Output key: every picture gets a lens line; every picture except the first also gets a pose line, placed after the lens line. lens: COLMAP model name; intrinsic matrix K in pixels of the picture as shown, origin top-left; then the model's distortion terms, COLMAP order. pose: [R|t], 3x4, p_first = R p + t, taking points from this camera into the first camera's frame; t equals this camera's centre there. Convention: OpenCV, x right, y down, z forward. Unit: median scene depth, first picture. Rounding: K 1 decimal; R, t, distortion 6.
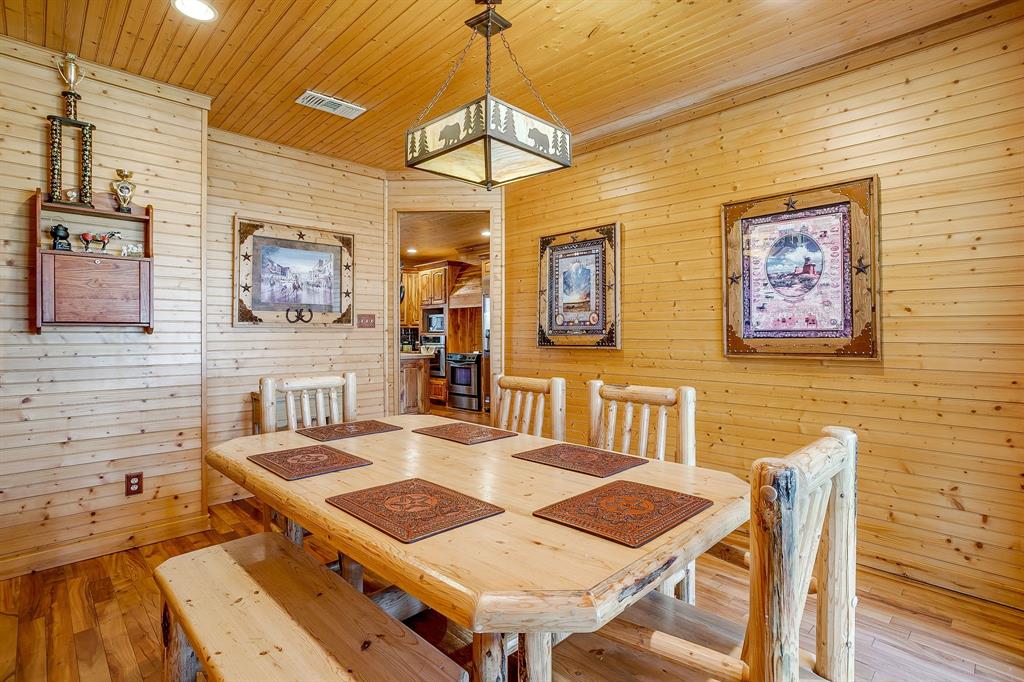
lens RADIAL K [[492.3, 0, 513.6], [0, 492.3, 334.0], [0, 0, 1]] dist [-0.002752, 0.002207]
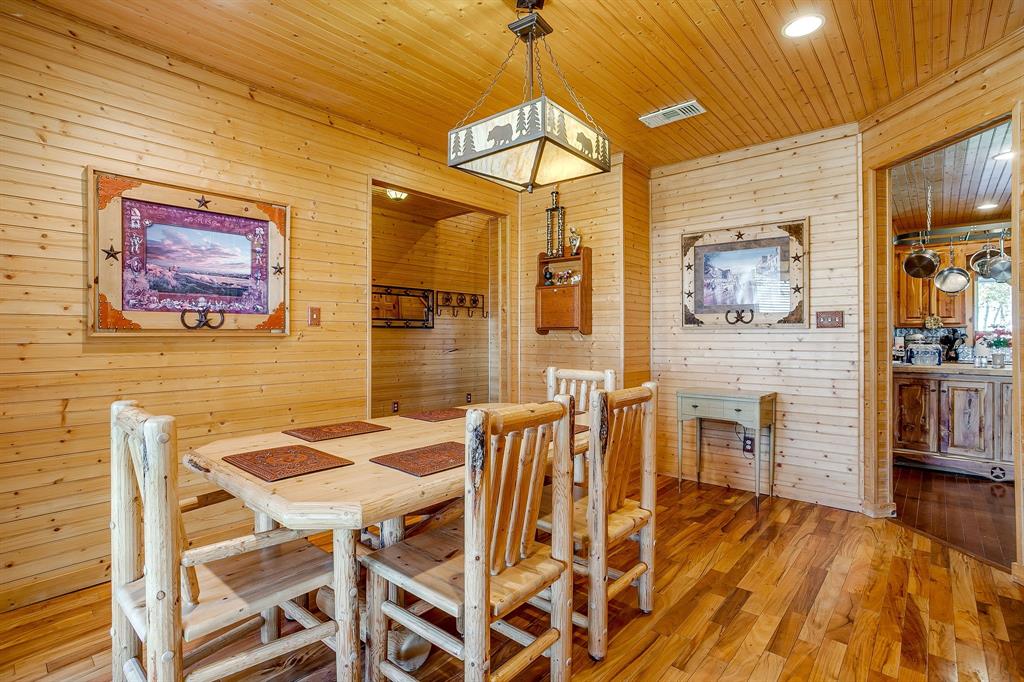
lens RADIAL K [[492.3, 0, 514.3], [0, 492.3, 337.7], [0, 0, 1]] dist [-0.002752, 0.002207]
pose [[0.089486, 0.008198, -0.995954, 0.514552], [-0.009702, 0.999926, 0.007359, 0.001863], [0.995941, 0.009004, 0.089559, 0.466366]]
